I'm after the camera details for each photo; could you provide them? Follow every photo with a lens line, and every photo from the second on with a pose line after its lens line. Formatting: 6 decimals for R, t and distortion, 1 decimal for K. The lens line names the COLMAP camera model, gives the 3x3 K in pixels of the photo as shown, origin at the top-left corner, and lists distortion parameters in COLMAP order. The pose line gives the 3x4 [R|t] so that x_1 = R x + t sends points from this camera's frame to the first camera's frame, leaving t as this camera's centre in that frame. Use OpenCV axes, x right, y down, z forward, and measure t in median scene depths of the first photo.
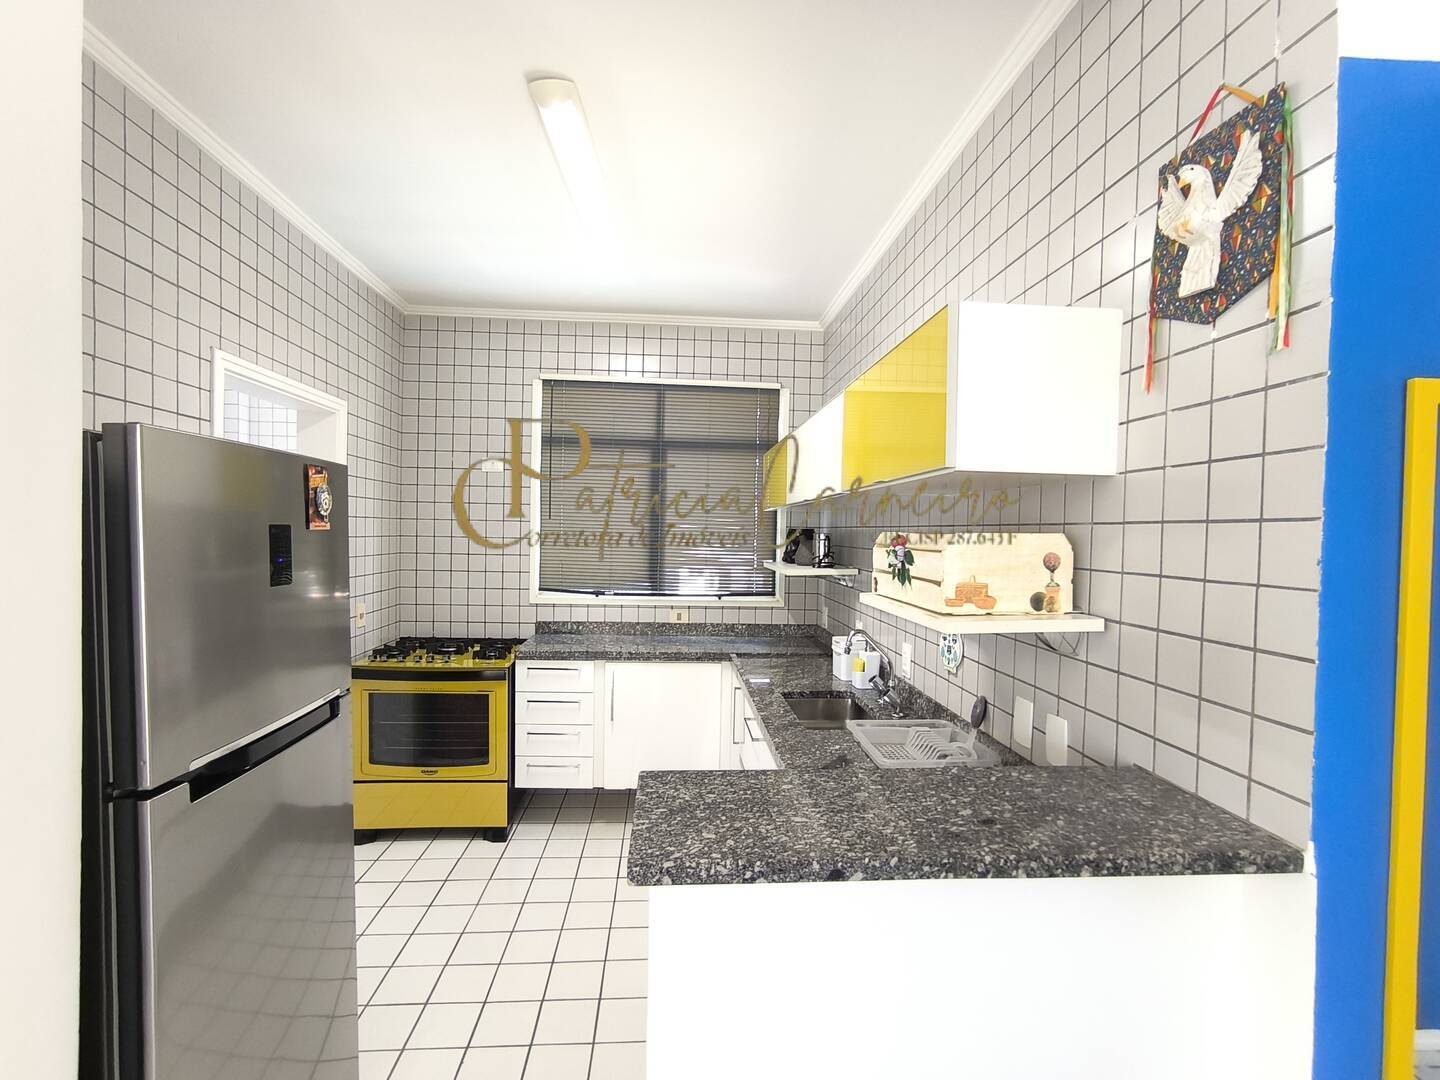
lens RADIAL K [[655.3, 0, 716.6], [0, 655.3, 547.7], [0, 0, 1]] dist [0.011658, -0.000681]
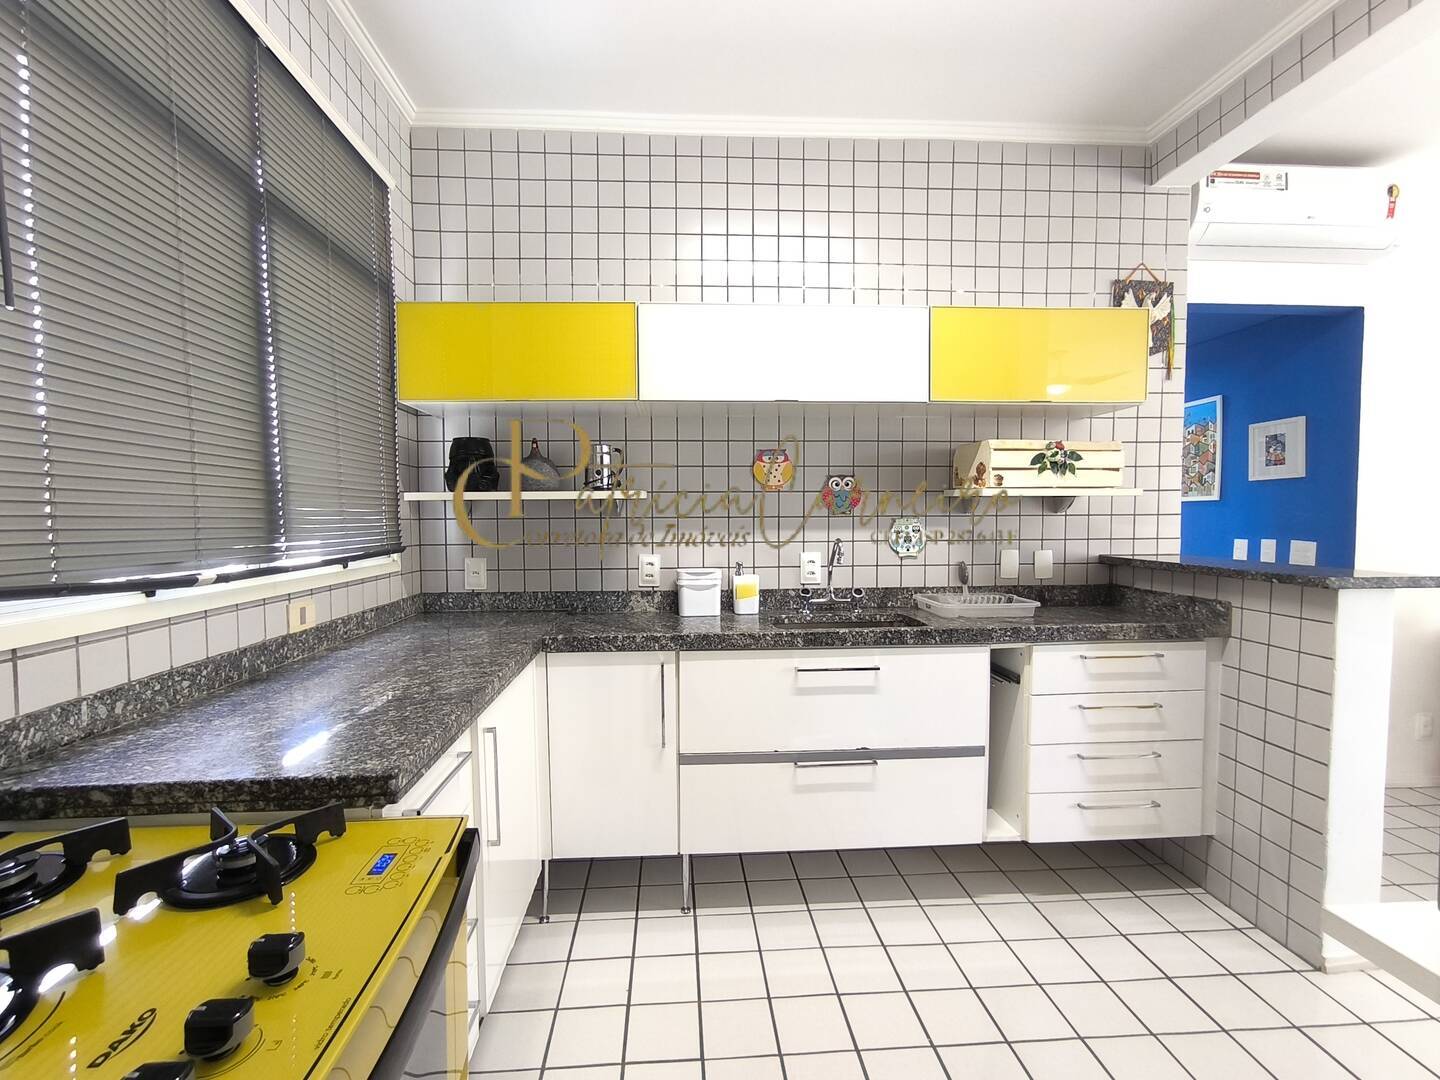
lens RADIAL K [[655.3, 0, 716.9], [0, 655.3, 540.5], [0, 0, 1]] dist [0.011658, -0.000681]
pose [[0.011781, -0.060885, 0.998075, -0.497785], [0.030697, 0.997696, 0.060500, 0.037071], [-0.999459, 0.029925, 0.013622, 0.725992]]
